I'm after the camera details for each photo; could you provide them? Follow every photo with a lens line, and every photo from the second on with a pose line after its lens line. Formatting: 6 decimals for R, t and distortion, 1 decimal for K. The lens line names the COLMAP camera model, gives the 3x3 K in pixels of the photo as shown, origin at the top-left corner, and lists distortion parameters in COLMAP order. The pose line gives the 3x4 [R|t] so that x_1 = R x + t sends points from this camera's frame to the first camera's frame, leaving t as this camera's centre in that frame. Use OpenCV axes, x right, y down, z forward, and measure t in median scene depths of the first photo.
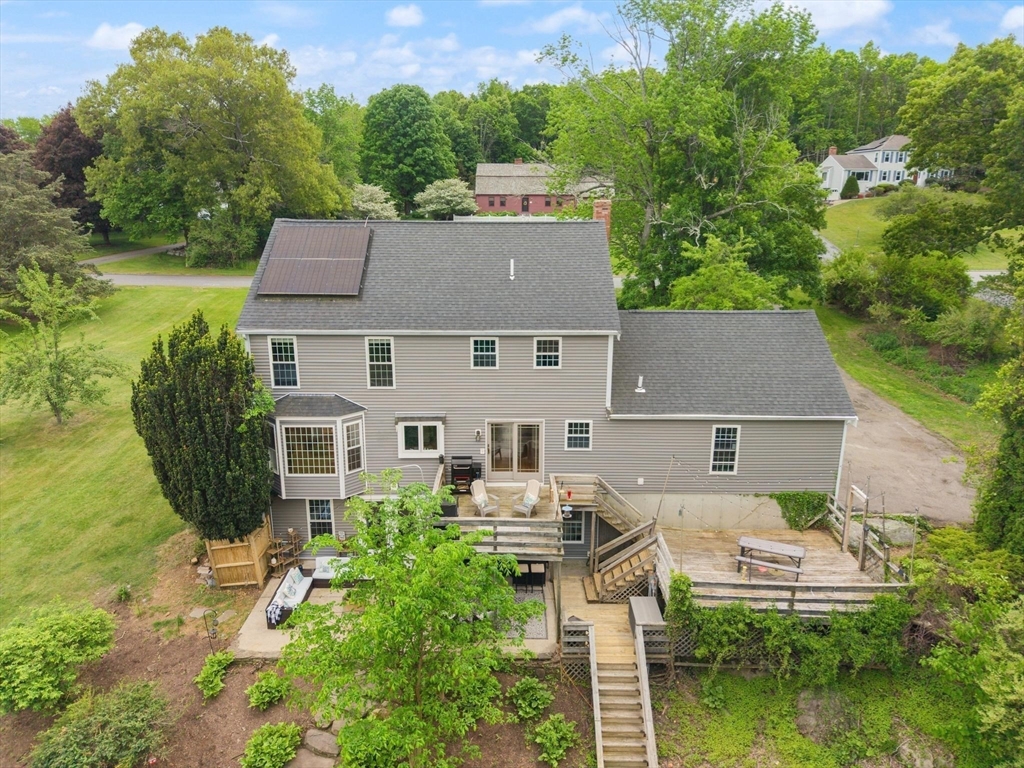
lens RADIAL K [[706.8, 0, 512.0], [0, 706.8, 384.0], [0, 0, 1]] dist [0.006927, -0.001771]
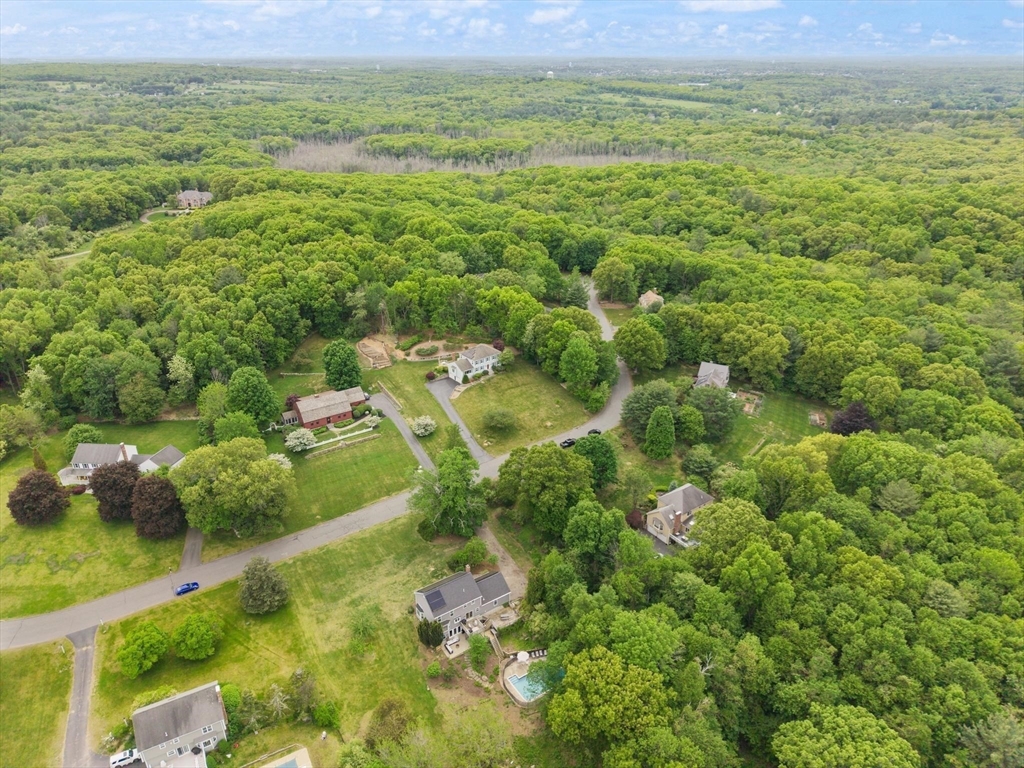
lens RADIAL K [[706.8, 0, 512.0], [0, 706.8, 384.0], [0, 0, 1]] dist [0.006927, -0.001771]
pose [[0.832737, -0.256887, 0.490468, -2.425732], [0.150636, 0.957552, 0.245771, -3.660511], [-0.532783, -0.130780, 0.836085, -4.628649]]
